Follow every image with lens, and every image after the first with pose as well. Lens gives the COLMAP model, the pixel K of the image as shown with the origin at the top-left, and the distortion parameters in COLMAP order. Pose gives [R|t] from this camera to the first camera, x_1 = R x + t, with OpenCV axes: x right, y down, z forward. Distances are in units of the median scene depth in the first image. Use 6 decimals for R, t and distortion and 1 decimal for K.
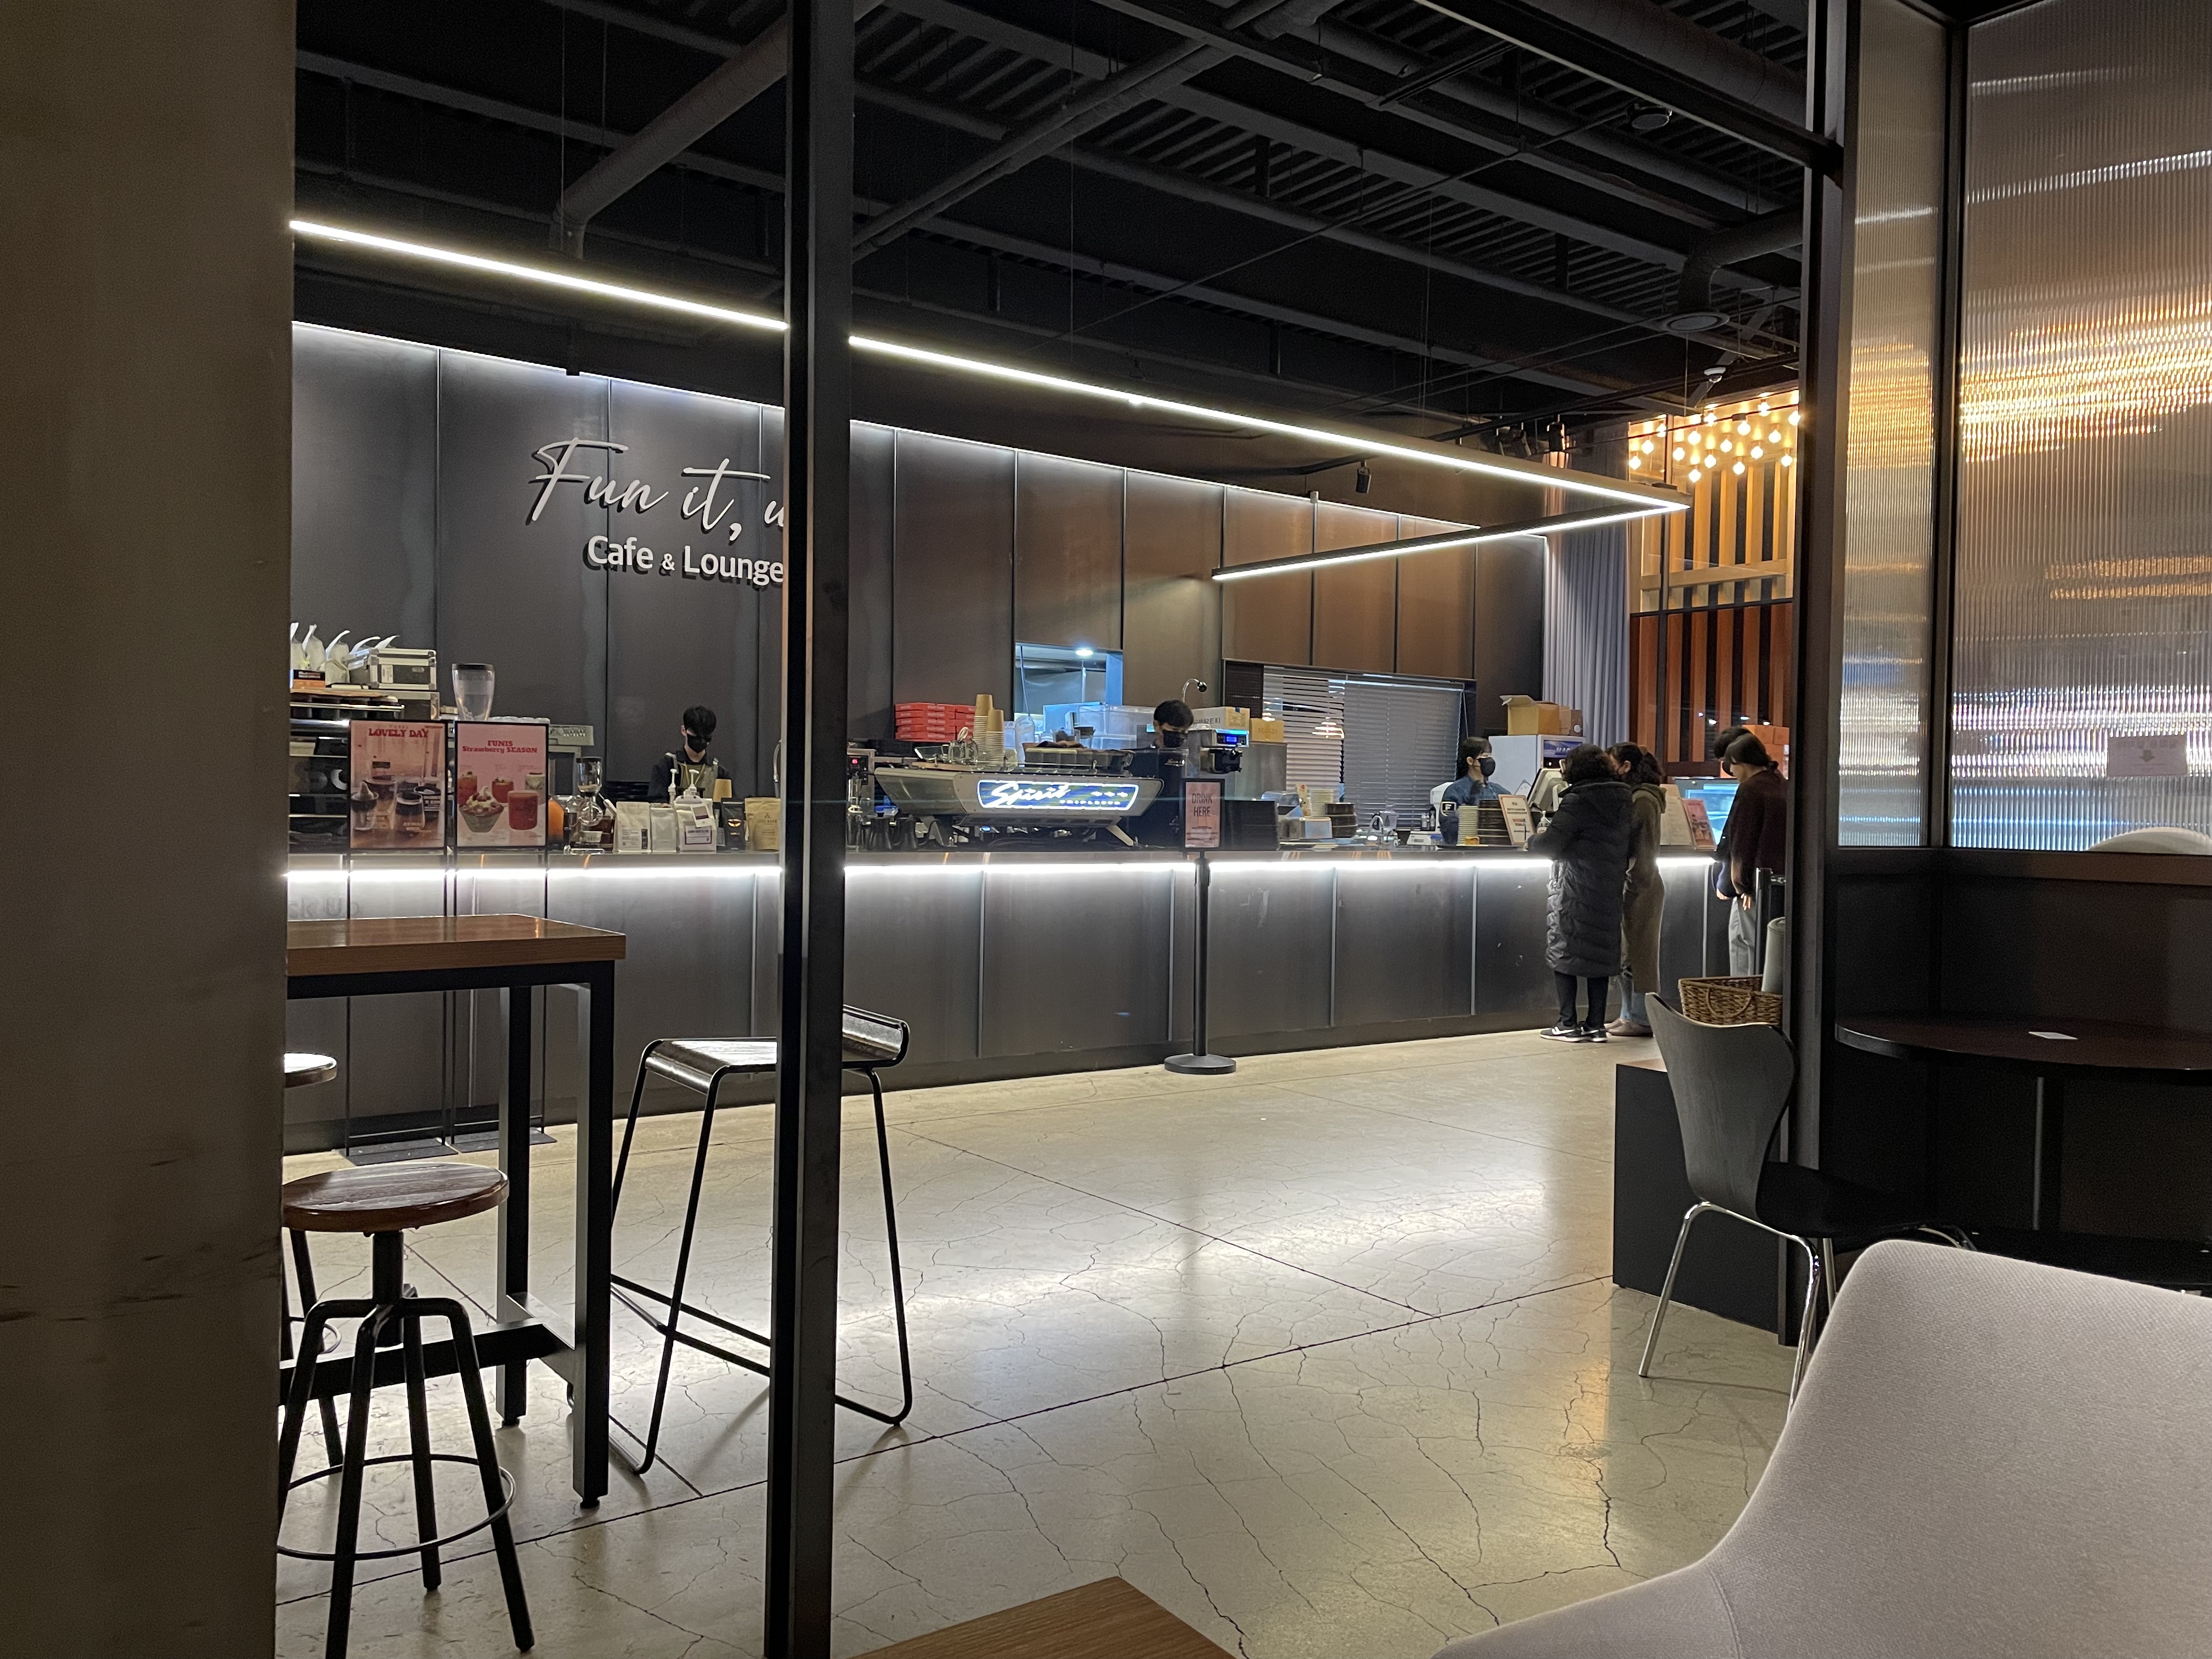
lens RADIAL K [[1662.3, 0, 1116.9], [0, 1662.3, 838.8], [0, 0, 1]] dist [0.046151, -0.051162]
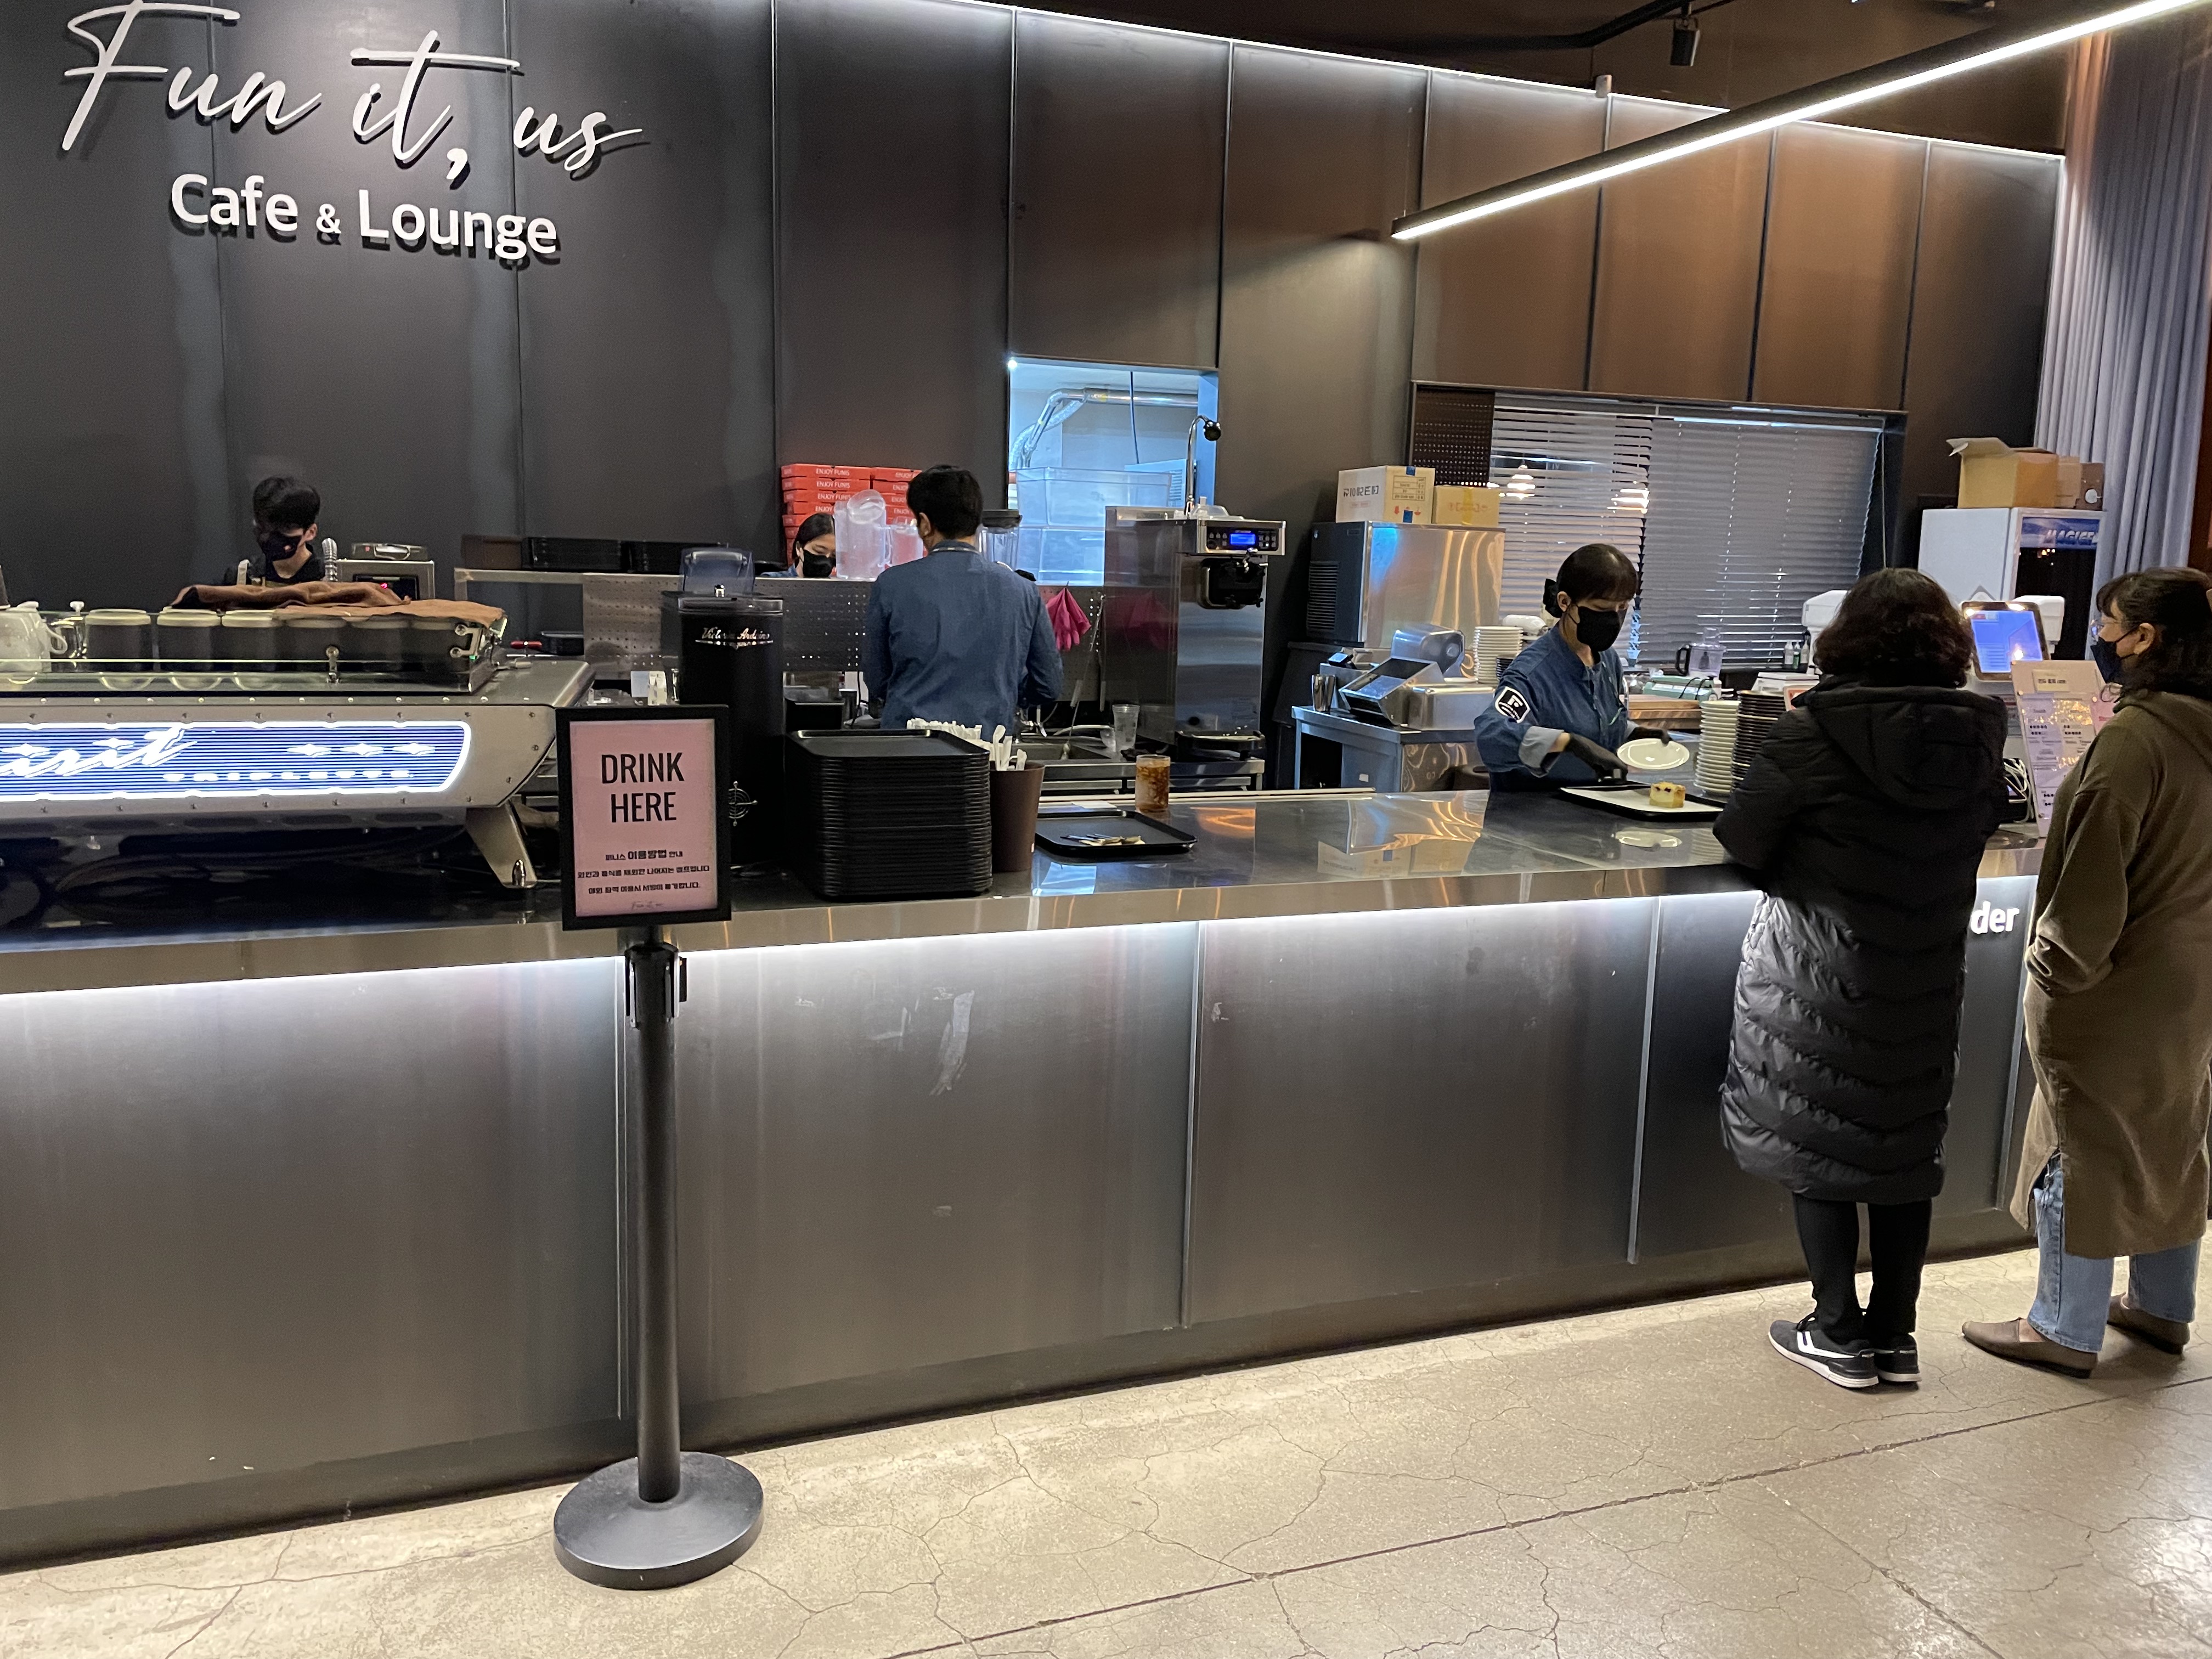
lens RADIAL K [[1662.3, 0, 1100.8], [0, 1662.3, 808.2], [0, 0, 1]] dist [0.046151, -0.051162]
pose [[0.960187, 0.051071, -0.274651, 0.158597], [-0.015471, 0.991360, 0.130257, -0.041792], [0.278930, -0.120822, 0.952680, 0.483727]]
